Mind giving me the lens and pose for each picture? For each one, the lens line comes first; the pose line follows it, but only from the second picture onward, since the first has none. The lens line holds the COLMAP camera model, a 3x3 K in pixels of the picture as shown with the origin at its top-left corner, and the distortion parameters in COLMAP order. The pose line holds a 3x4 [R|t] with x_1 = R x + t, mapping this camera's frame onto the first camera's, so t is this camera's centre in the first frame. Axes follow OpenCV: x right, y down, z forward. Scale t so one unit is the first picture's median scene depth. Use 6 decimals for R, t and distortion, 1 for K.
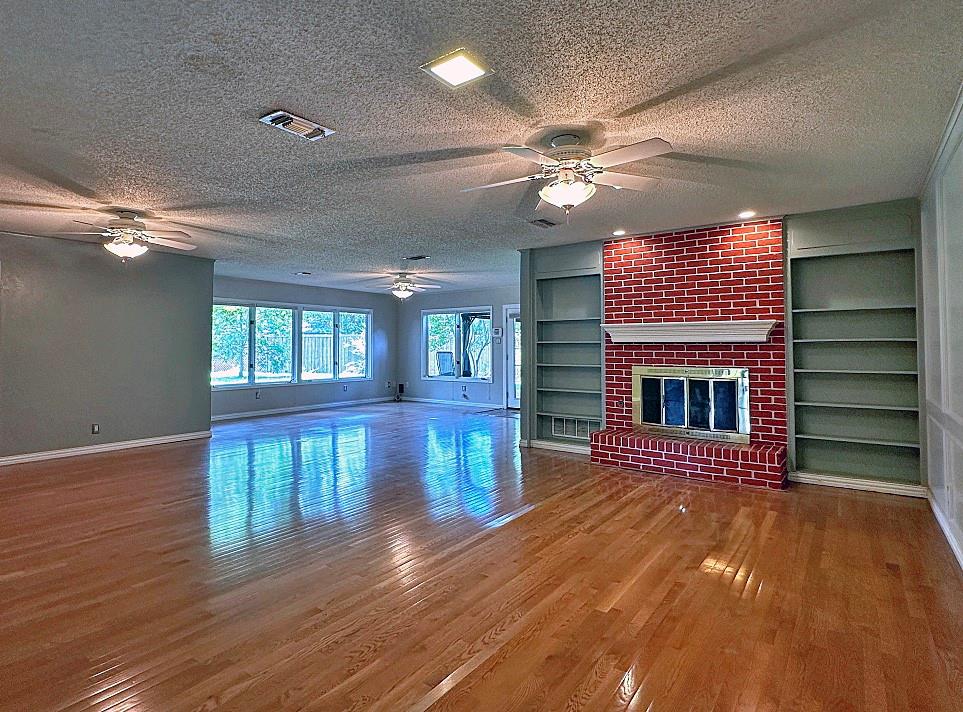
lens RADIAL K [[512.0, 0, 452.4], [0, 512.0, 329.4], [0, 0, 1]] dist [-0.001759, 0.000252]
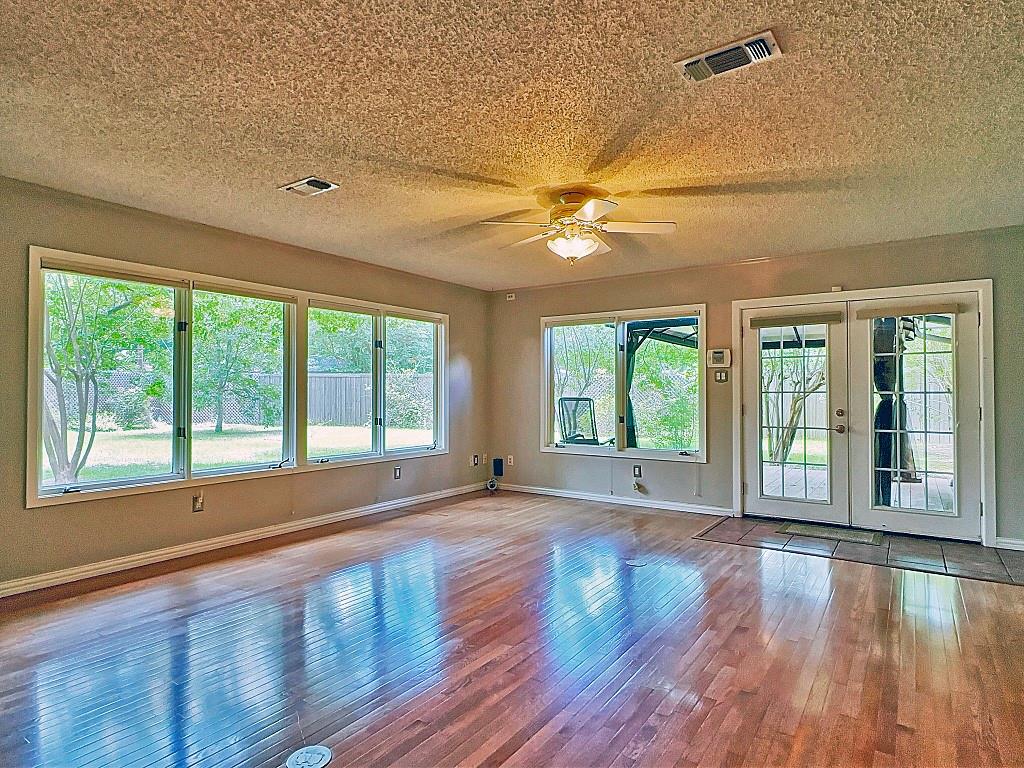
lens RADIAL K [[567.9, 0, 512.0], [0, 567.9, 381.0], [0, 0, 1]] dist [-0.005439, 0.001860]
pose [[0.998138, 0.004042, 0.060870, -0.231775], [-0.004970, 0.999874, 0.015095, 0.033242], [-0.060802, -0.015369, 0.998032, 0.789556]]
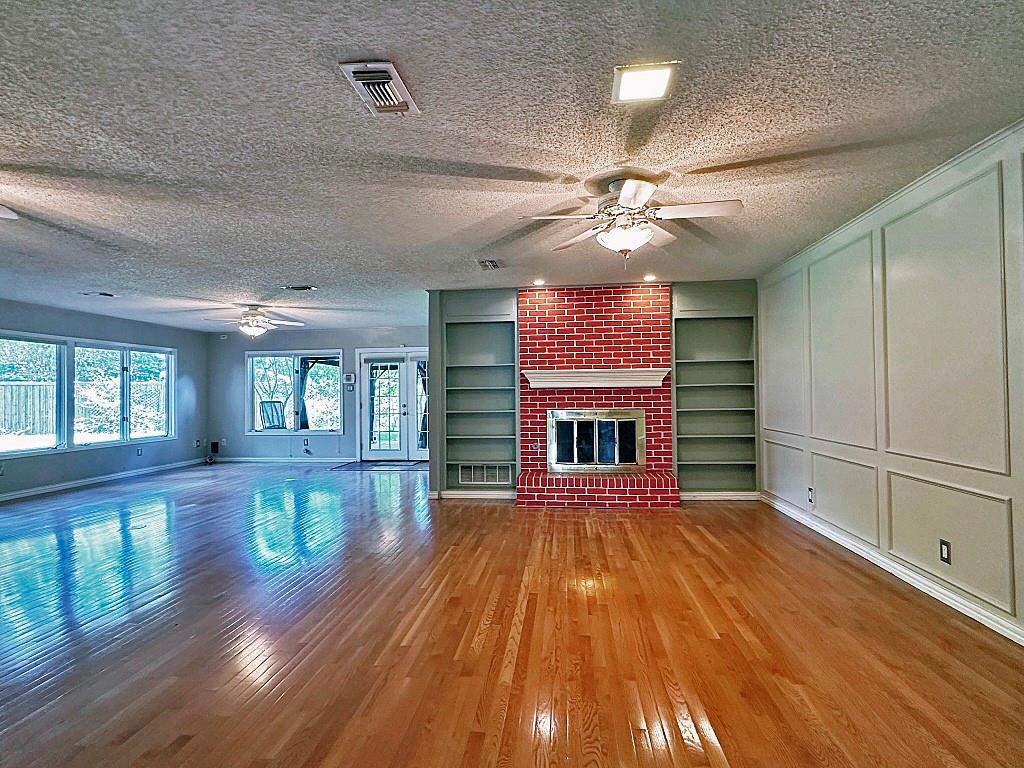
lens RADIAL K [[511.5, 0, 508.4], [0, 511.5, 383.0], [0, 0, 1]] dist [-0.005238, 0.001956]
pose [[0.851201, 0.000201, 0.524840, -0.244868], [-0.006022, 0.999938, 0.009382, 0.005461], [-0.524805, -0.011146, 0.851149, 0.128953]]
